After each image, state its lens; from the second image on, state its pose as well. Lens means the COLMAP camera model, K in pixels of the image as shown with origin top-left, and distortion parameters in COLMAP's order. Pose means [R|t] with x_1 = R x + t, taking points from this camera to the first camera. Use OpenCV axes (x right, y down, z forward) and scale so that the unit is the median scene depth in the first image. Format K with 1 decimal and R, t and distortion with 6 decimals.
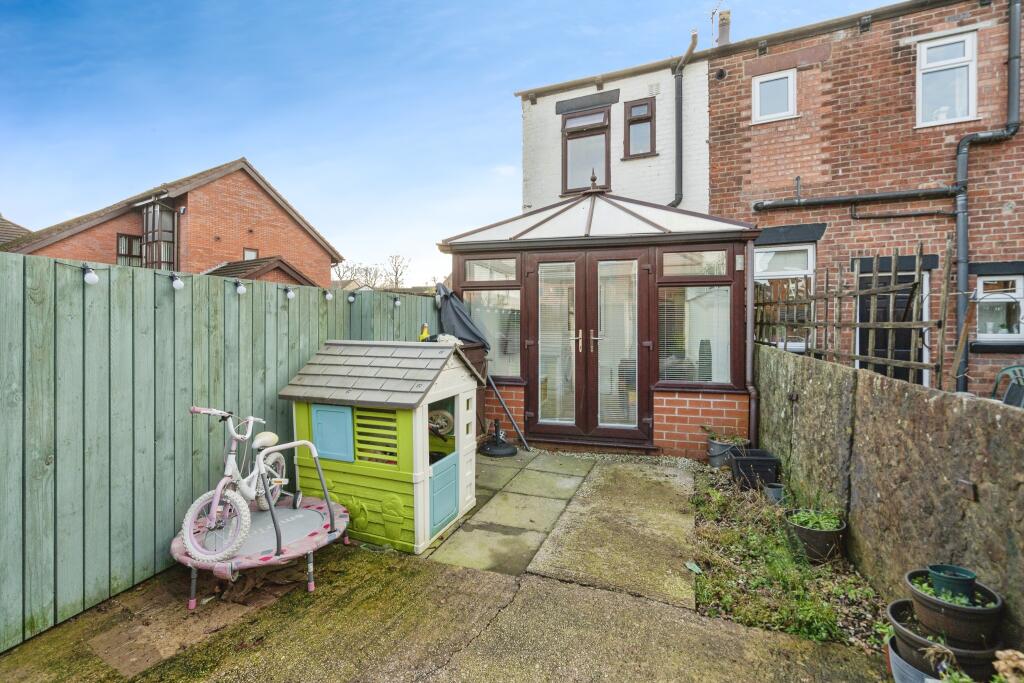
lens RADIAL K [[455.9, 0, 511.4], [0, 455.9, 325.1], [0, 0, 1]] dist [0.000396, 0.000042]
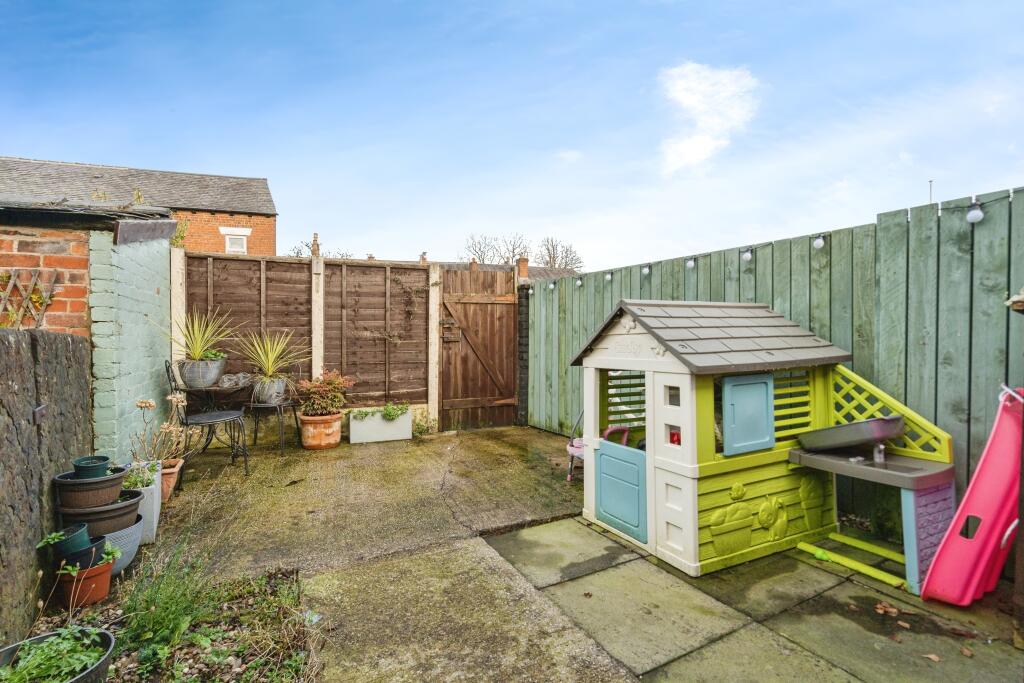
lens RADIAL K [[471.8, 0, 512.0], [0, 471.8, 341.5], [0, 0, 1]] dist [0.001701, 0.000206]
pose [[-0.660712, 0.011767, -0.750547, 0.590698], [0.007236, 0.999931, 0.009307, 0.101220], [0.750605, 0.000718, -0.660751, 1.393622]]
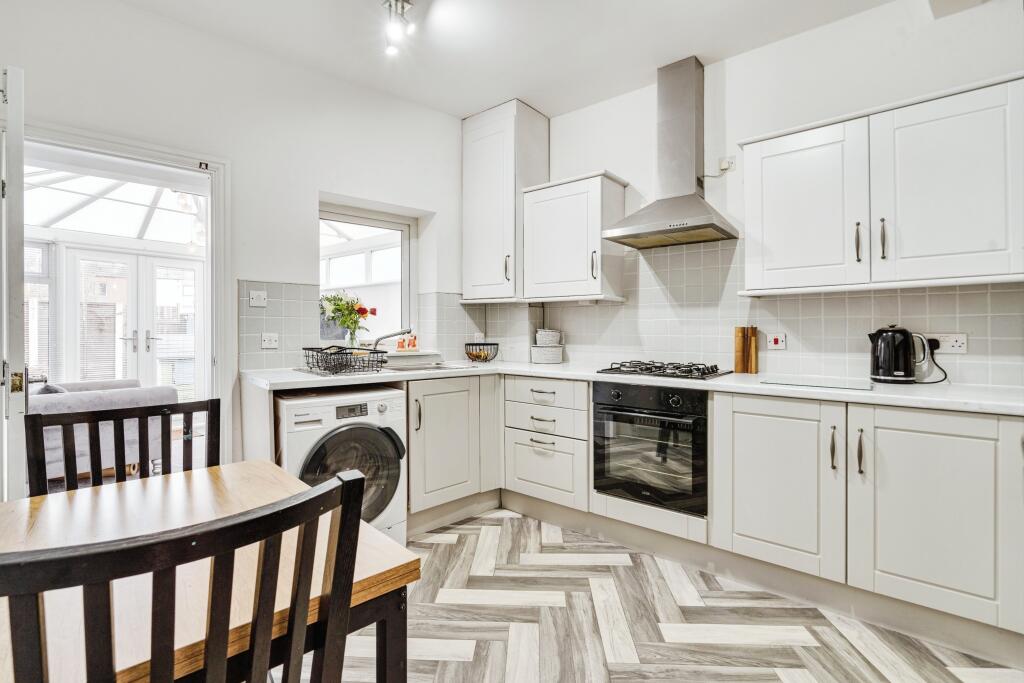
lens RADIAL K [[491.7, 0, 512.0], [0, 491.7, 341.5], [0, 0, 1]] dist [0.000660, 0.000172]
pose [[-0.393847, 0.015451, -0.919046, 1.673450], [-0.001408, 0.999847, 0.017413, 0.001289], [0.919175, 0.008152, -0.393765, 4.383448]]
